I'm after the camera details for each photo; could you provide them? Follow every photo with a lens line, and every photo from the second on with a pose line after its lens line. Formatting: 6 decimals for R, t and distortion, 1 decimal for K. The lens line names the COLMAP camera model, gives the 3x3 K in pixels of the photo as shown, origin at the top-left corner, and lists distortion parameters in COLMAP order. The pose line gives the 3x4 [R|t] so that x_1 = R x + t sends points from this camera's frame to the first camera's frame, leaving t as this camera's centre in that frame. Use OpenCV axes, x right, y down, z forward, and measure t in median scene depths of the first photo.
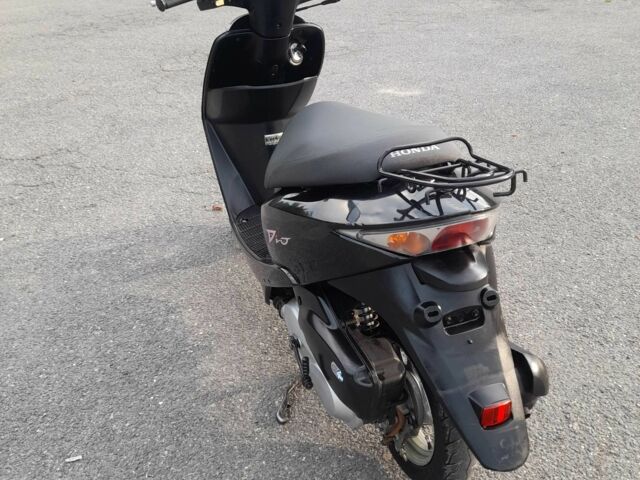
lens RADIAL K [[623.3, 0, 324.7], [0, 623.3, 243.7], [0, 0, 1]] dist [0.076574, -0.103333]
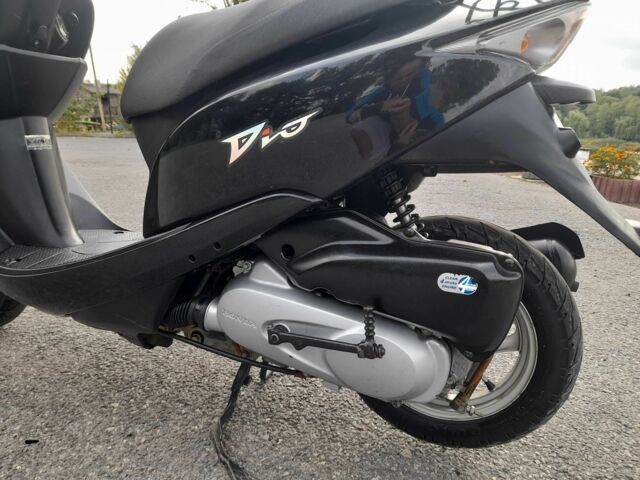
lens RADIAL K [[471.5, 0, 325.1], [0, 471.5, 237.6], [0, 0, 1]] dist [0.041719, -0.042587]
pose [[0.685057, -0.128811, 0.717011, -0.280973], [0.325367, 0.934721, -0.142944, 0.124457], [-0.651792, 0.331216, 0.682248, 0.496729]]
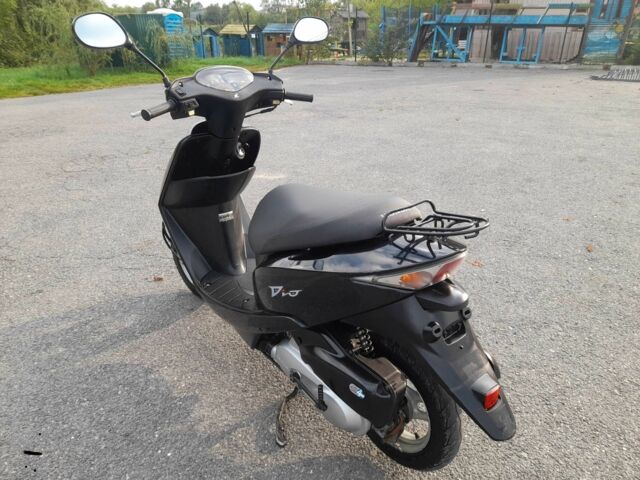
lens RADIAL K [[467.3, 0, 326.2], [0, 467.3, 237.1], [0, 0, 1]] dist [0.051339, -0.047695]
pose [[0.946721, -0.104153, 0.304747, -0.196928], [0.137095, 0.986577, -0.088716, -0.016681], [-0.291417, 0.125768, 0.948293, 0.057760]]
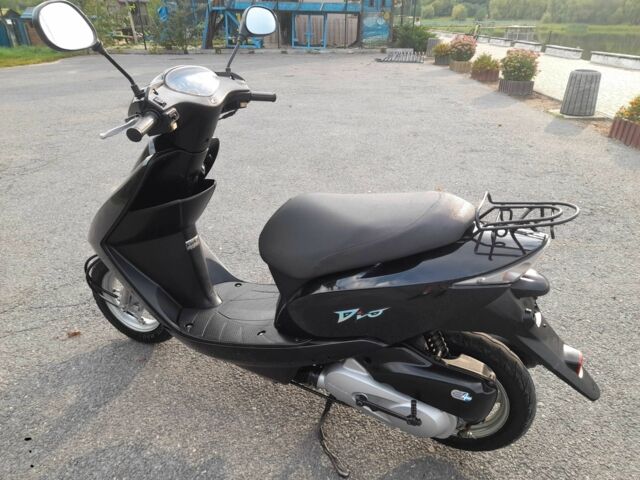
lens RADIAL K [[467.3, 0, 326.2], [0, 467.3, 237.1], [0, 0, 1]] dist [0.051339, -0.047695]
pose [[0.728937, -0.266730, 0.630481, -0.453463], [0.323130, 0.945980, 0.026615, -0.134719], [-0.603521, 0.184327, 0.775748, 0.257836]]
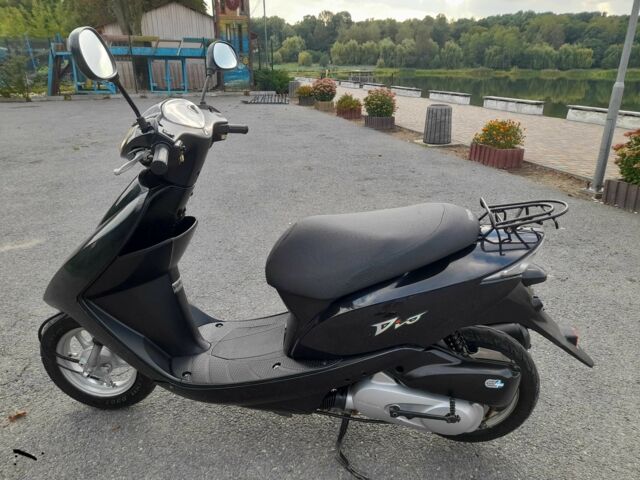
lens RADIAL K [[467.3, 0, 326.2], [0, 467.3, 237.1], [0, 0, 1]] dist [0.051339, -0.047695]
pose [[0.501727, -0.281295, 0.818012, -0.600730], [0.423636, 0.904387, 0.051160, -0.188967], [-0.754190, 0.320871, 0.572921, 0.399027]]
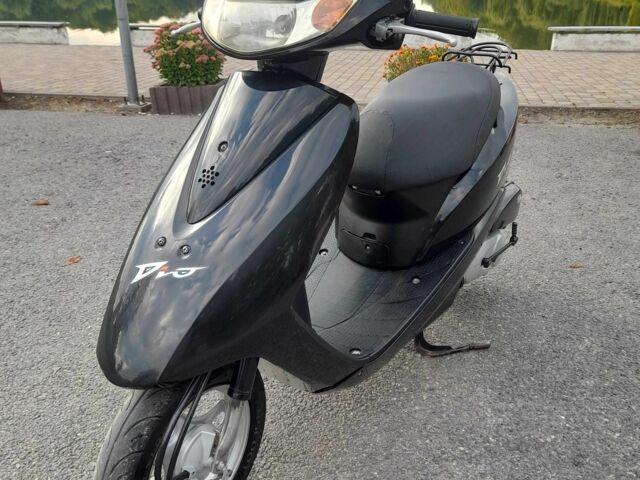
lens RADIAL K [[620.7, 0, 325.8], [0, 620.7, 244.7], [0, 0, 1]] dist [0.050955, -0.034936]
pose [[-0.542839, -0.322231, 0.775559, -0.658921], [0.437240, 0.680006, 0.588569, -0.582150], [-0.717040, 0.658604, -0.228241, 1.206798]]
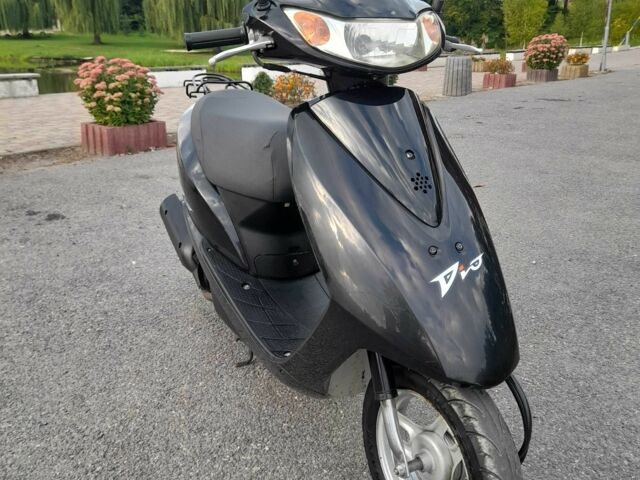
lens RADIAL K [[623.3, 0, 324.7], [0, 623.3, 243.7], [0, 0, 1]] dist [0.076574, -0.103333]
pose [[-0.996680, 0.026364, -0.077026, 0.016422], [-0.041307, 0.651531, 0.757497, -0.755024], [0.070156, 0.758164, -0.648279, 1.549576]]
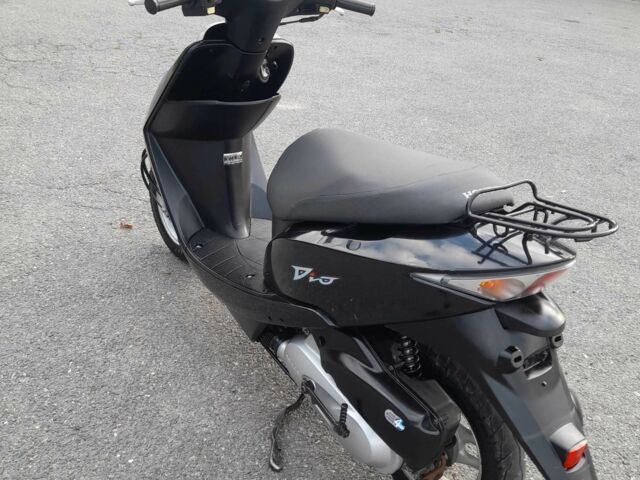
lens RADIAL K [[620.7, 0, 325.8], [0, 620.7, 244.7], [0, 0, 1]] dist [0.050955, -0.034936]
pose [[0.955021, 0.000649, 0.296538, -0.241592], [0.000540, 0.999992, -0.003928, -0.038431], [-0.296539, 0.003911, 0.955013, 0.086133]]
